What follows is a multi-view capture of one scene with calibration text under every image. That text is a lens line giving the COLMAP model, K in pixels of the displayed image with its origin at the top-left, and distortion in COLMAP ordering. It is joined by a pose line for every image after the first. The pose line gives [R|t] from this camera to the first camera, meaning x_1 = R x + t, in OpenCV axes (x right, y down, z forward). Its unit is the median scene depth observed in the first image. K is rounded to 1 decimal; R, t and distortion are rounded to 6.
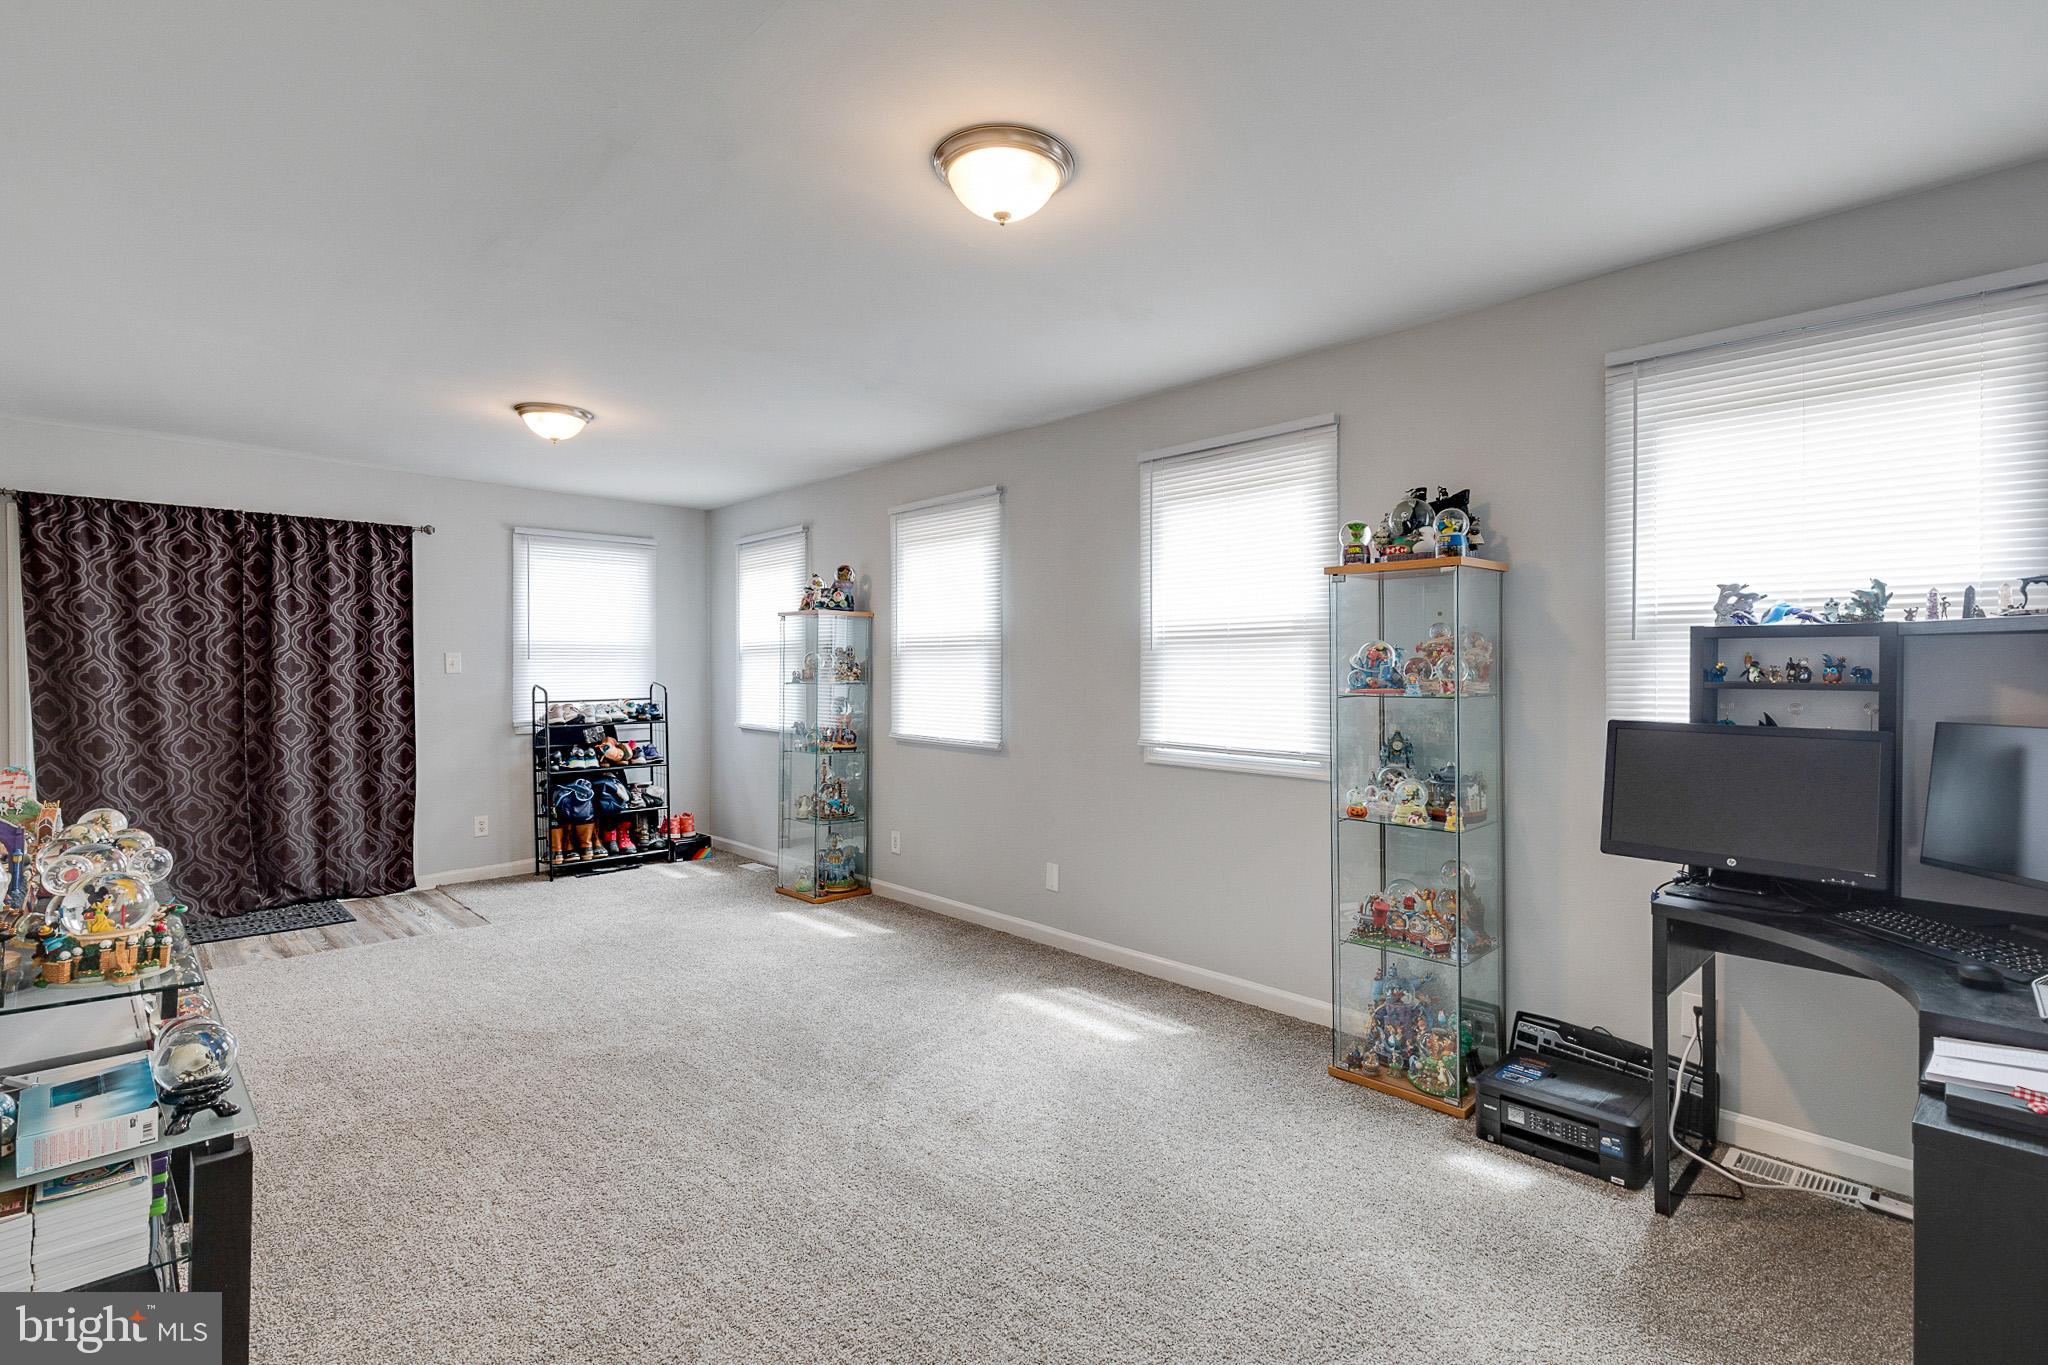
lens RADIAL K [[932.5, 0, 1012.2], [0, 932.5, 676.1], [0, 0, 1]] dist [0.015672, -0.000326]
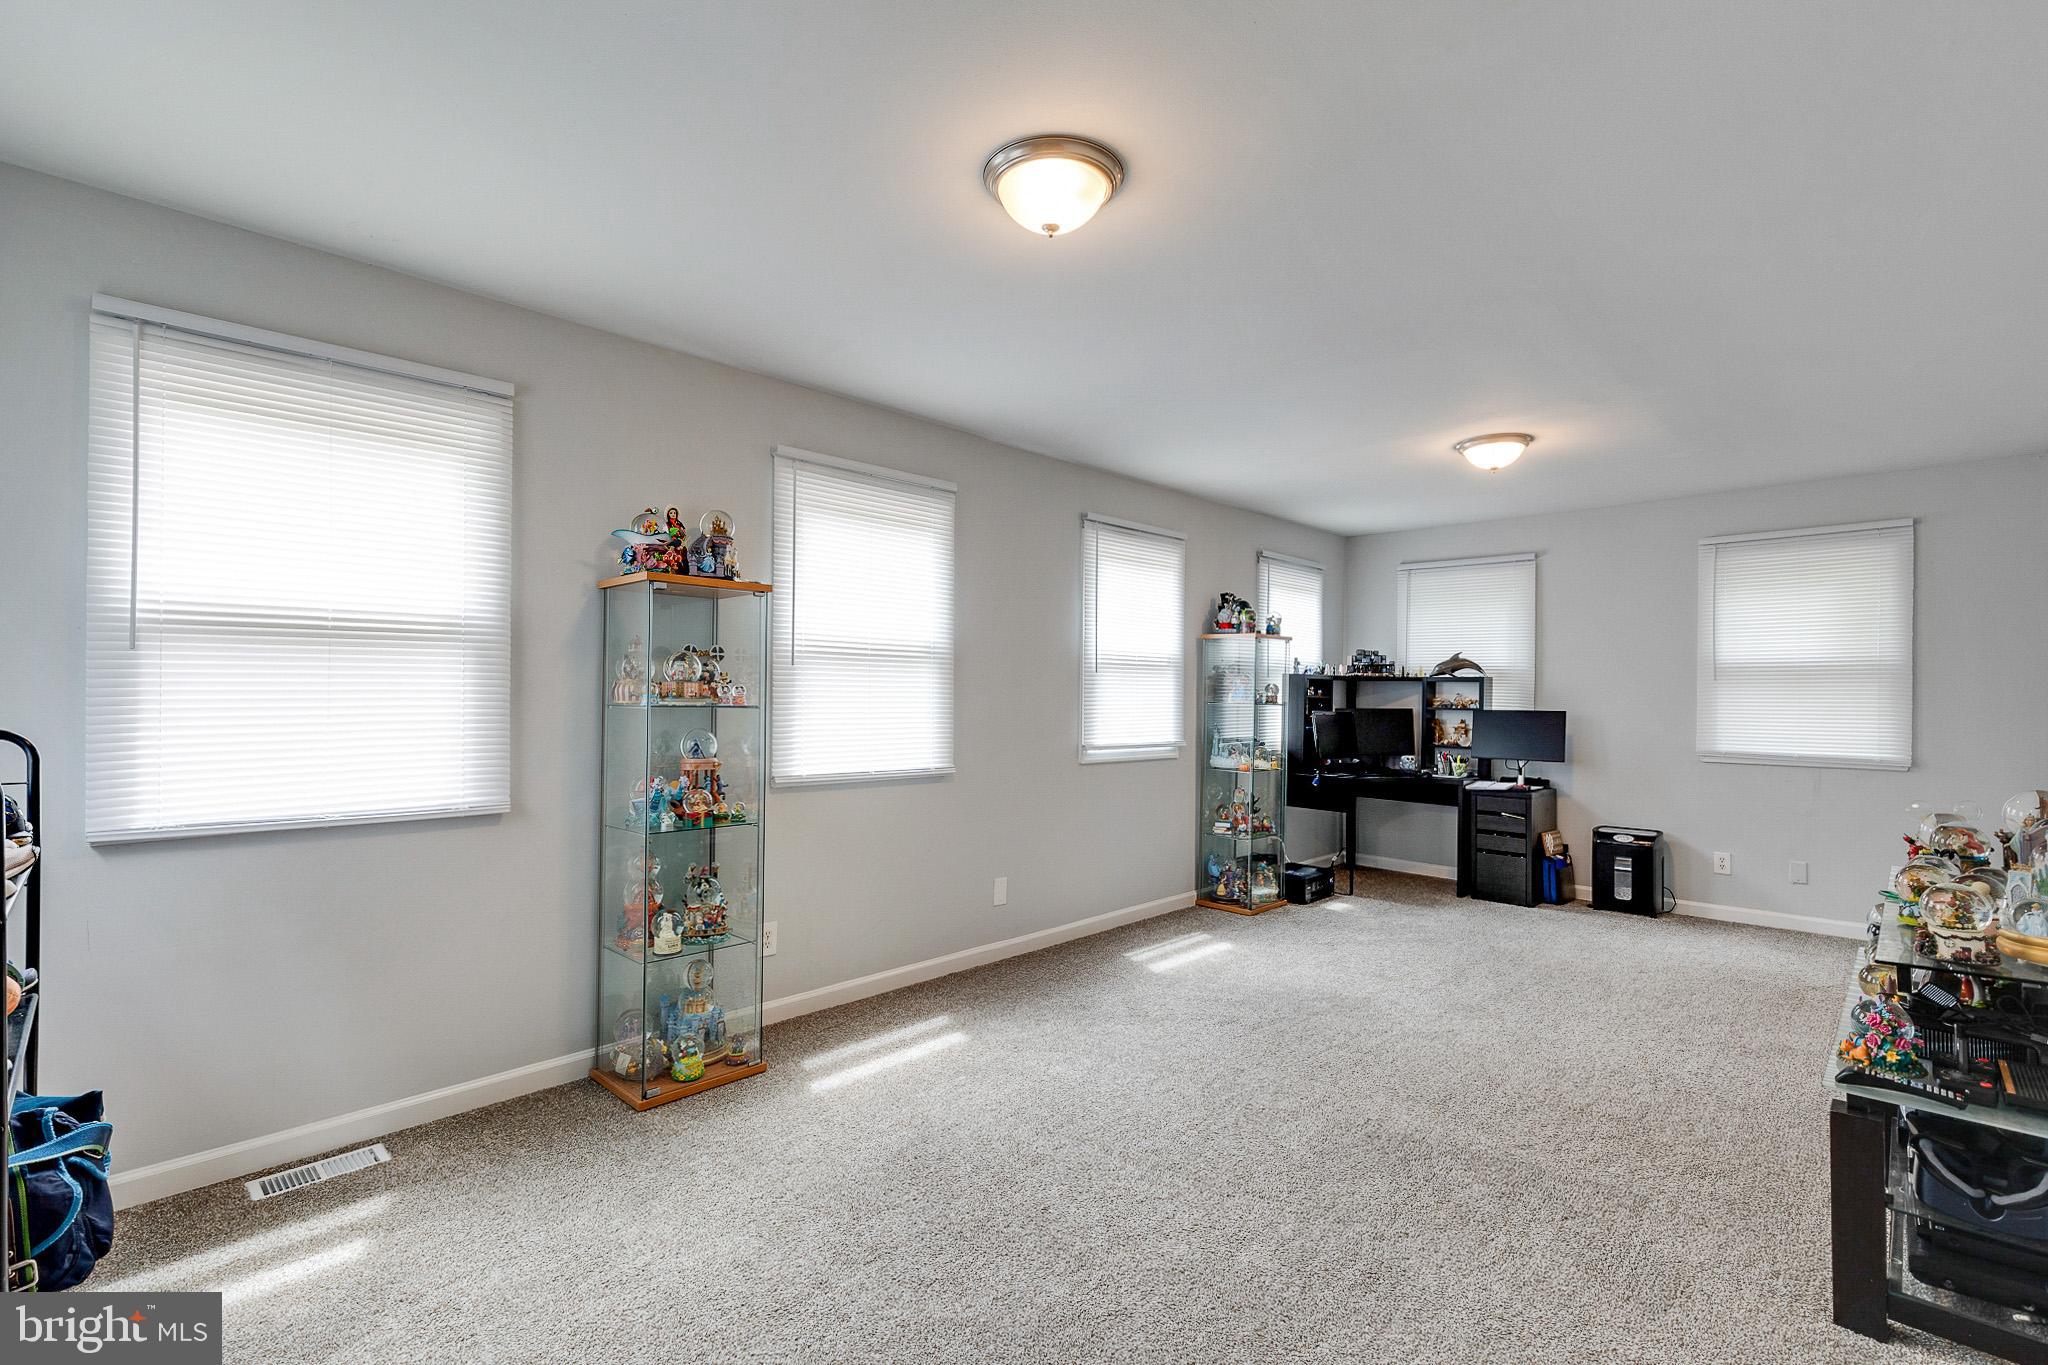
lens RADIAL K [[932.5, 0, 1022.6], [0, 932.5, 684.3], [0, 0, 1]] dist [0.015672, -0.000326]
pose [[-0.022743, 0.005369, 0.999727, -1.052788], [-0.002151, 0.999983, -0.005419, -0.004402], [-0.999739, -0.002274, -0.022731, 1.082408]]
